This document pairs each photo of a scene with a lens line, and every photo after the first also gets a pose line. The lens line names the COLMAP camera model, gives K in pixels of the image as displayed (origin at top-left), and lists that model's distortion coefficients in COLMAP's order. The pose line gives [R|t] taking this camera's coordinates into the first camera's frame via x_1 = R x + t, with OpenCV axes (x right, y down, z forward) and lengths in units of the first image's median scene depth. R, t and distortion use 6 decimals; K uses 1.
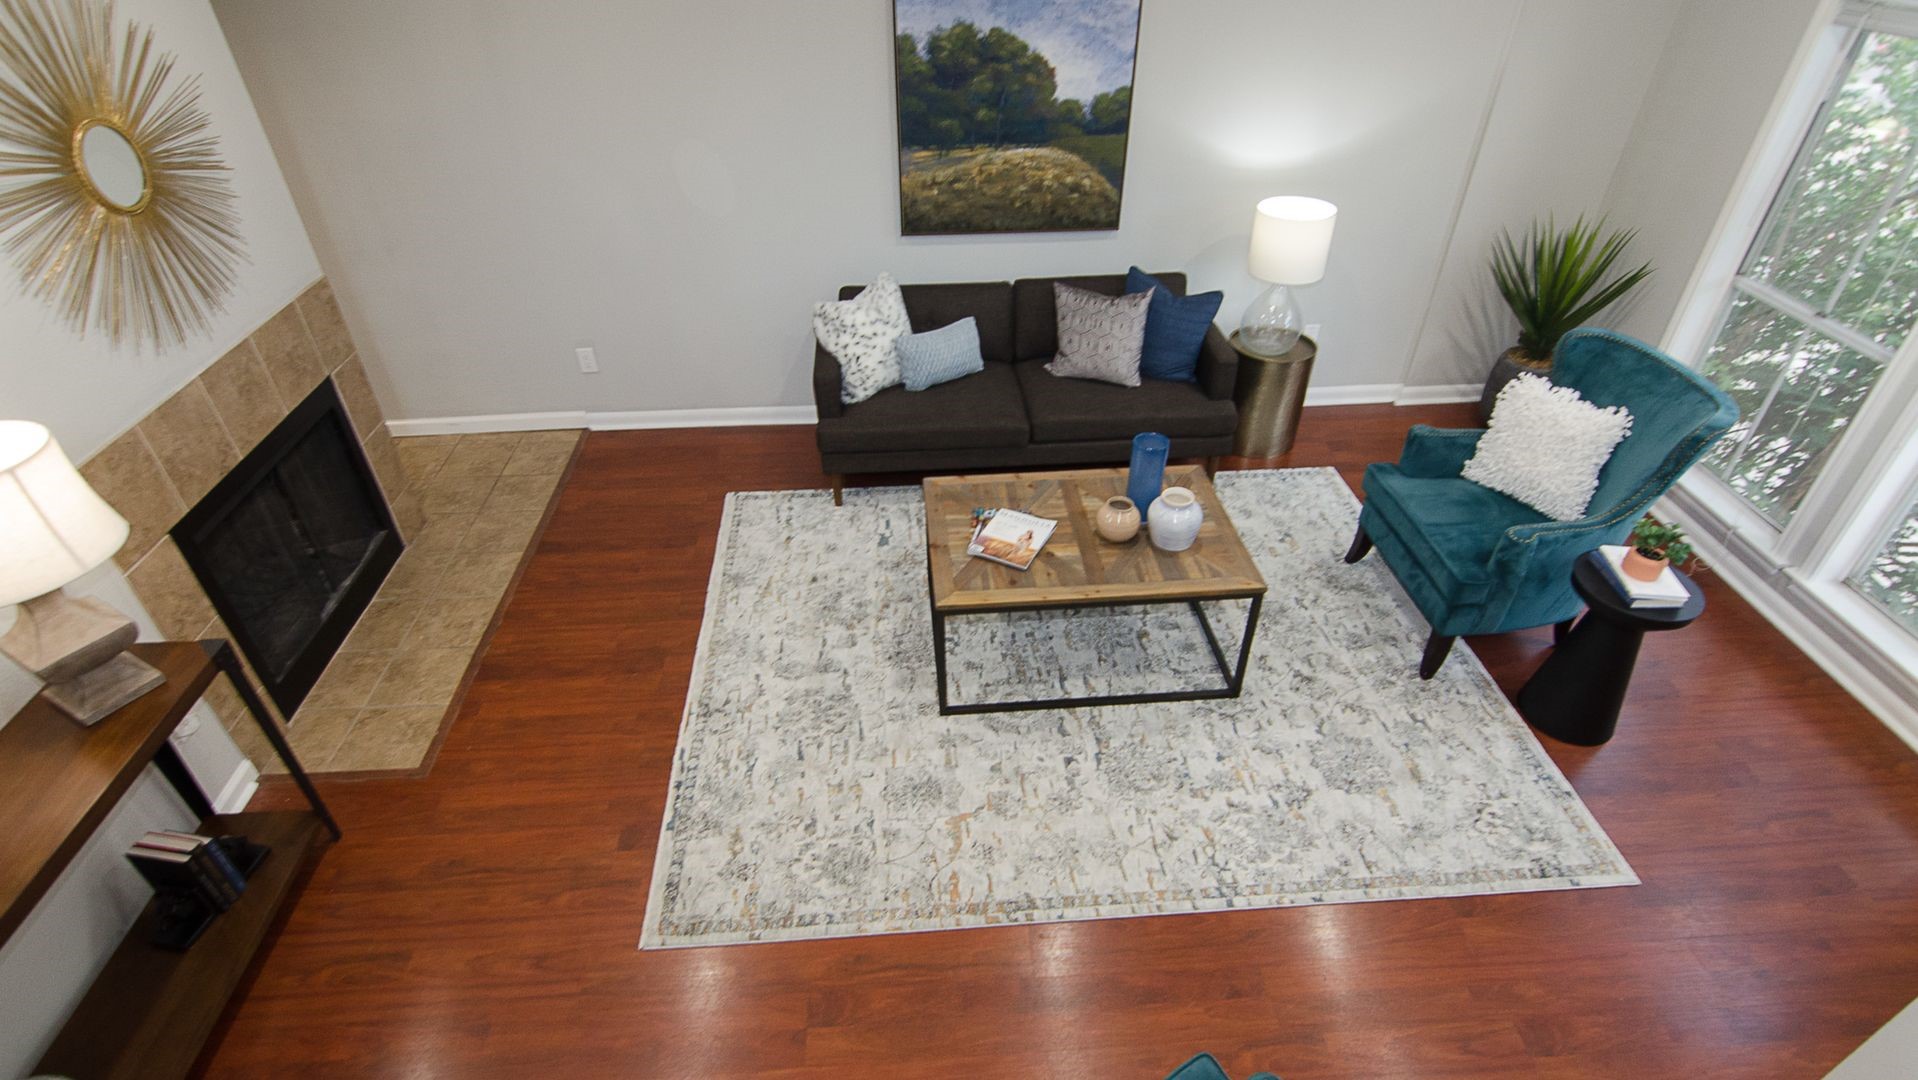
lens RADIAL K [[966.1, 0, 955.4], [0, 966.1, 560.7], [0, 0, 1]] dist [0.000452, 0.001041]
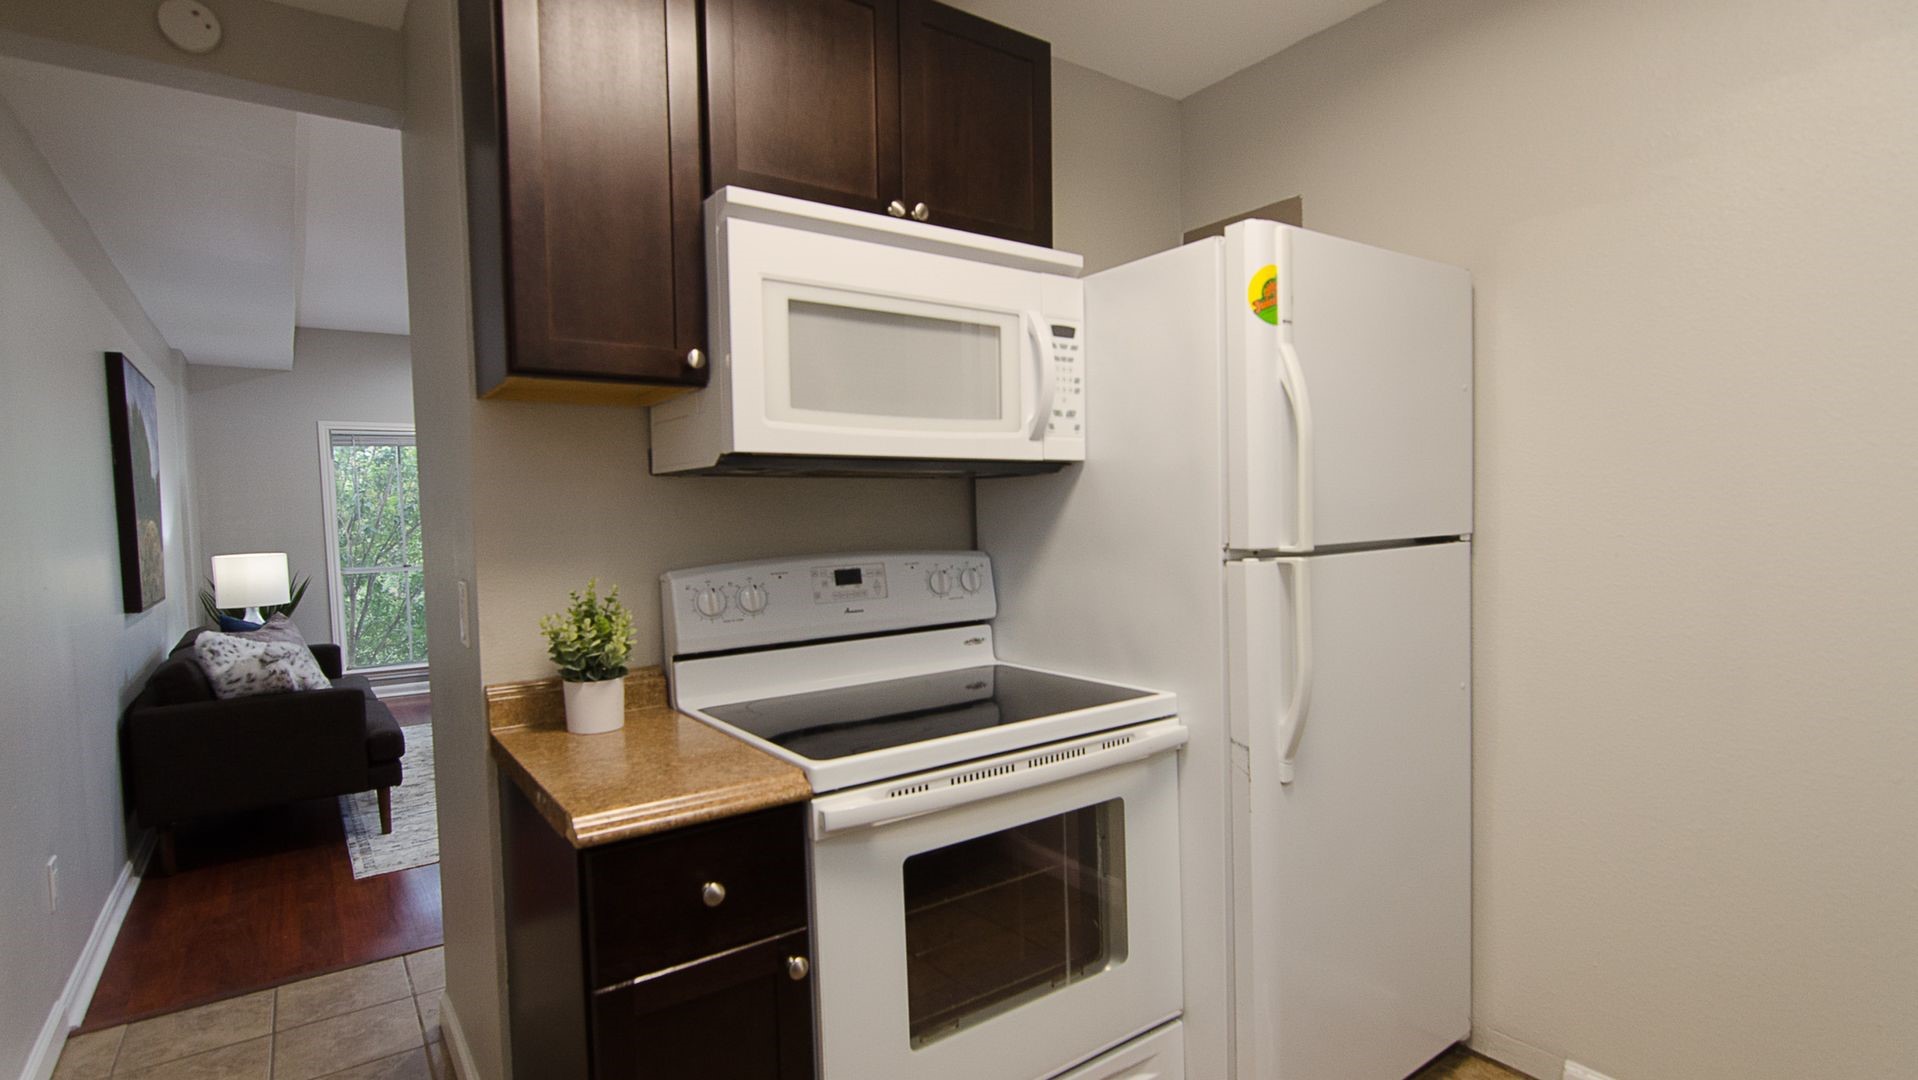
lens RADIAL K [[924.4, 0, 952.3], [0, 924.4, 559.7], [0, 0, 1]] dist [0.000226, 0.002295]
pose [[-0.527834, -0.019562, 0.849122, -1.235606], [0.538128, 0.765771, 0.352155, -0.299050], [-0.657122, 0.642816, -0.393673, 0.904231]]
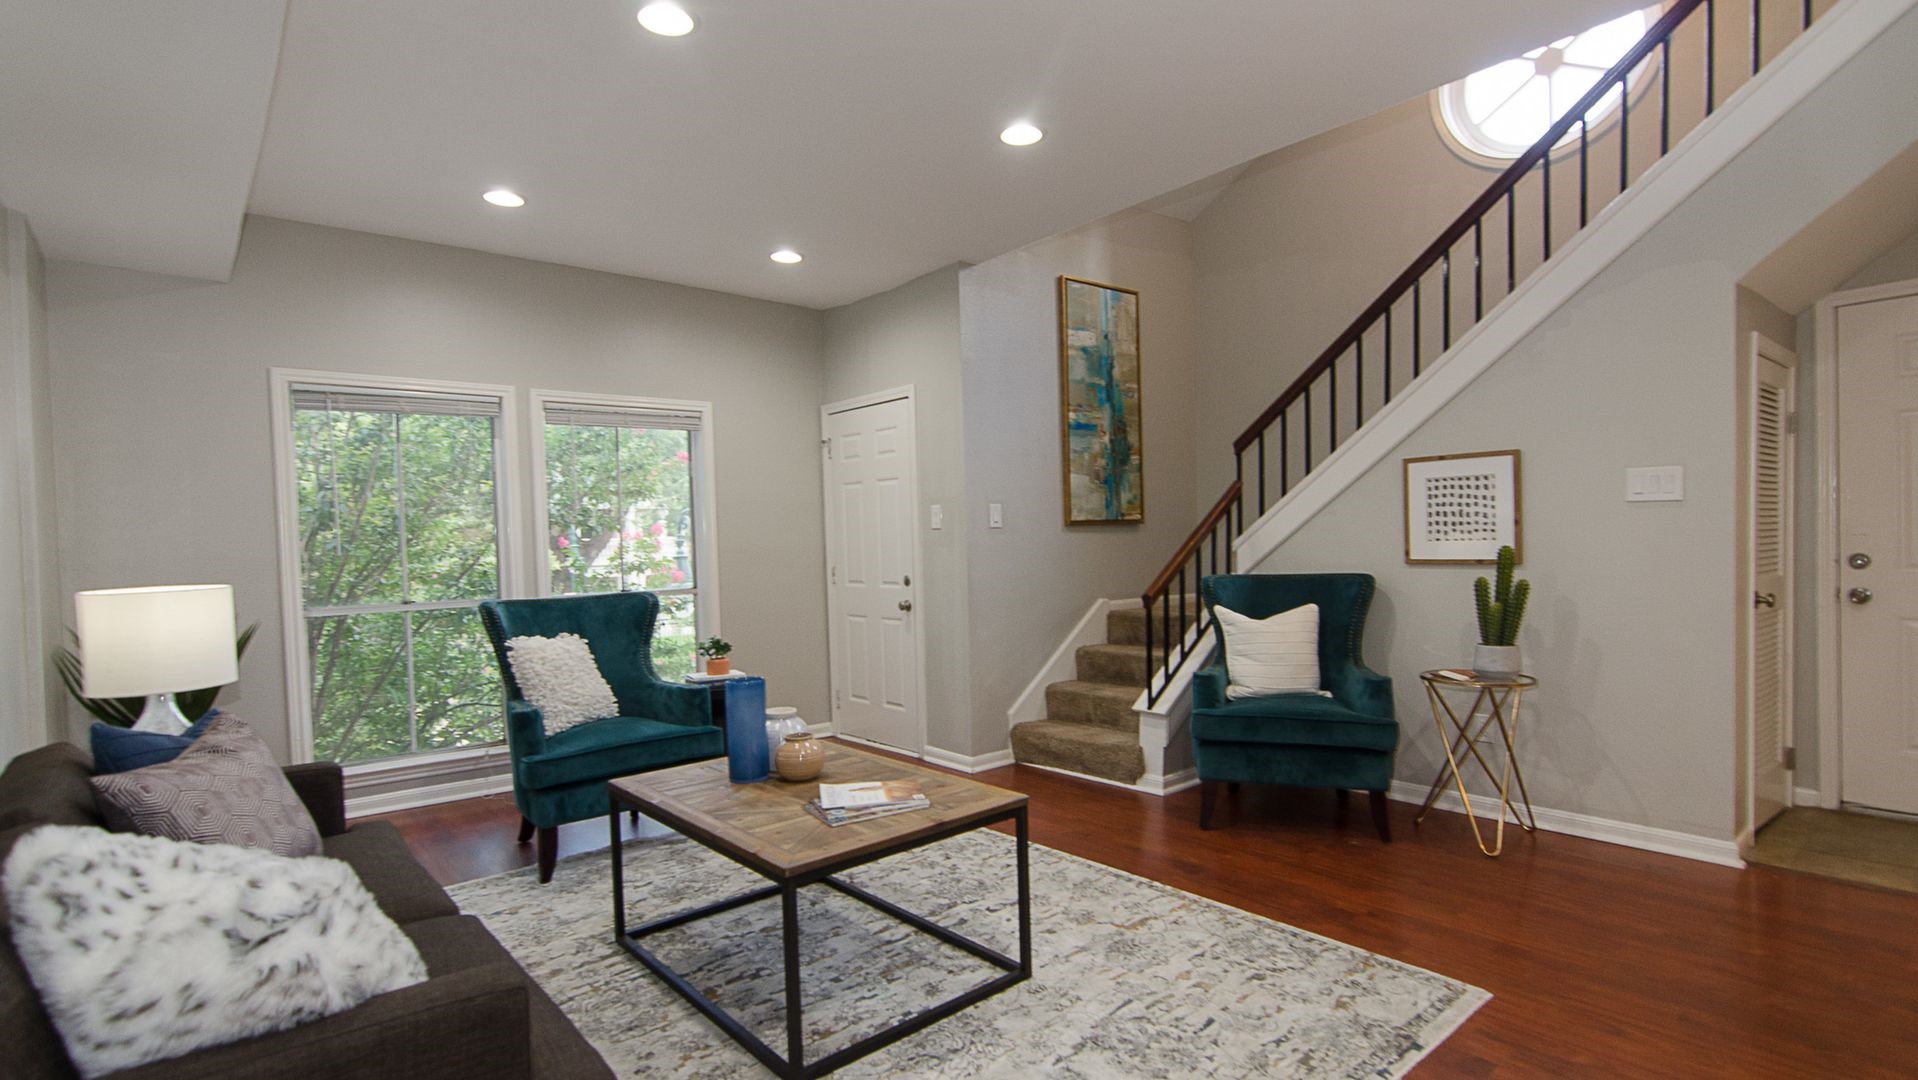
lens RADIAL K [[929.9, 0, 950.6], [0, 929.9, 559.8], [0, 0, 1]] dist [0.000056, 0.017285]
pose [[-0.587679, 0.002199, 0.809092, -0.495770], [0.514085, 0.773209, 0.371301, -0.351343], [-0.624780, 0.634148, -0.455529, 0.972786]]
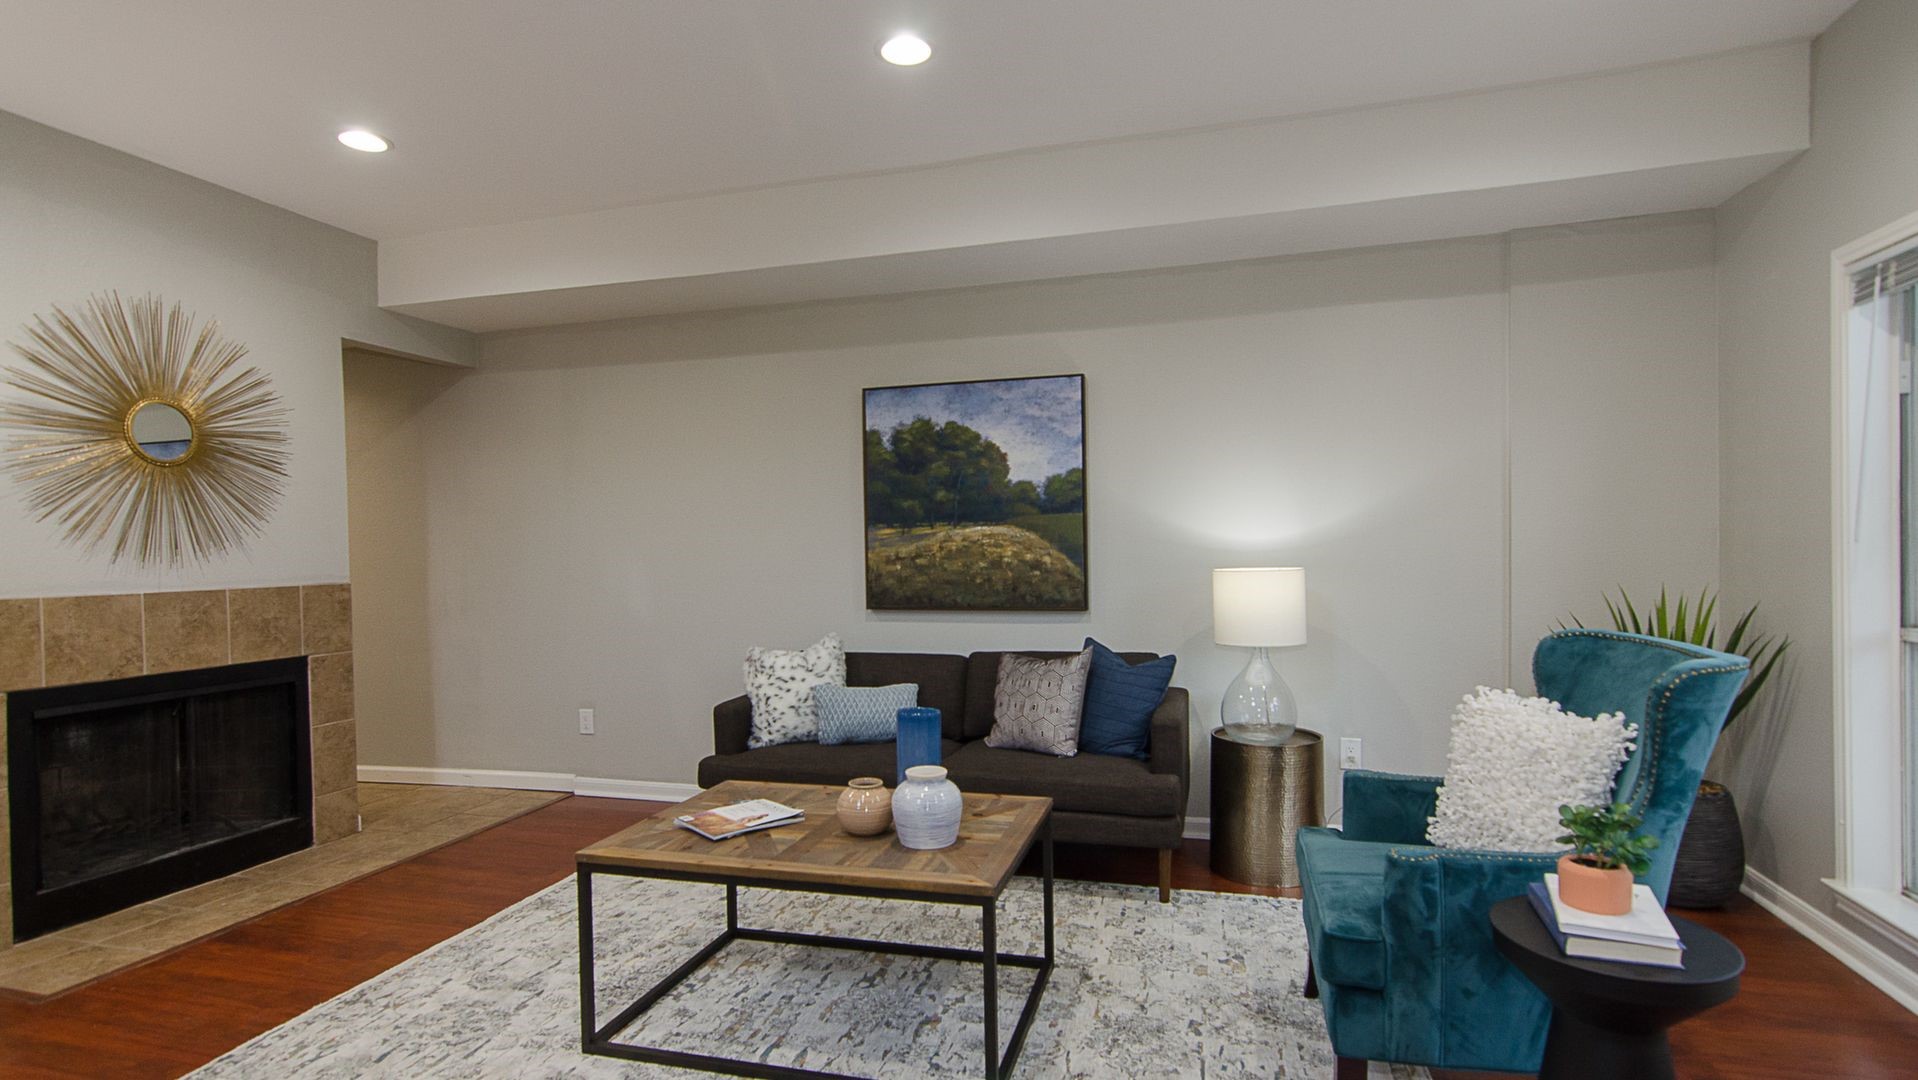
lens RADIAL K [[954.0, 0, 952.6], [0, 954.0, 560.9], [0, 0, 1]] dist [-0.001026, 0.002423]
pose [[0.938678, -0.006647, -0.344730, 0.406409], [-0.196722, 0.810786, -0.551295, 0.166807], [0.283167, 0.585305, 0.759760, 0.268406]]
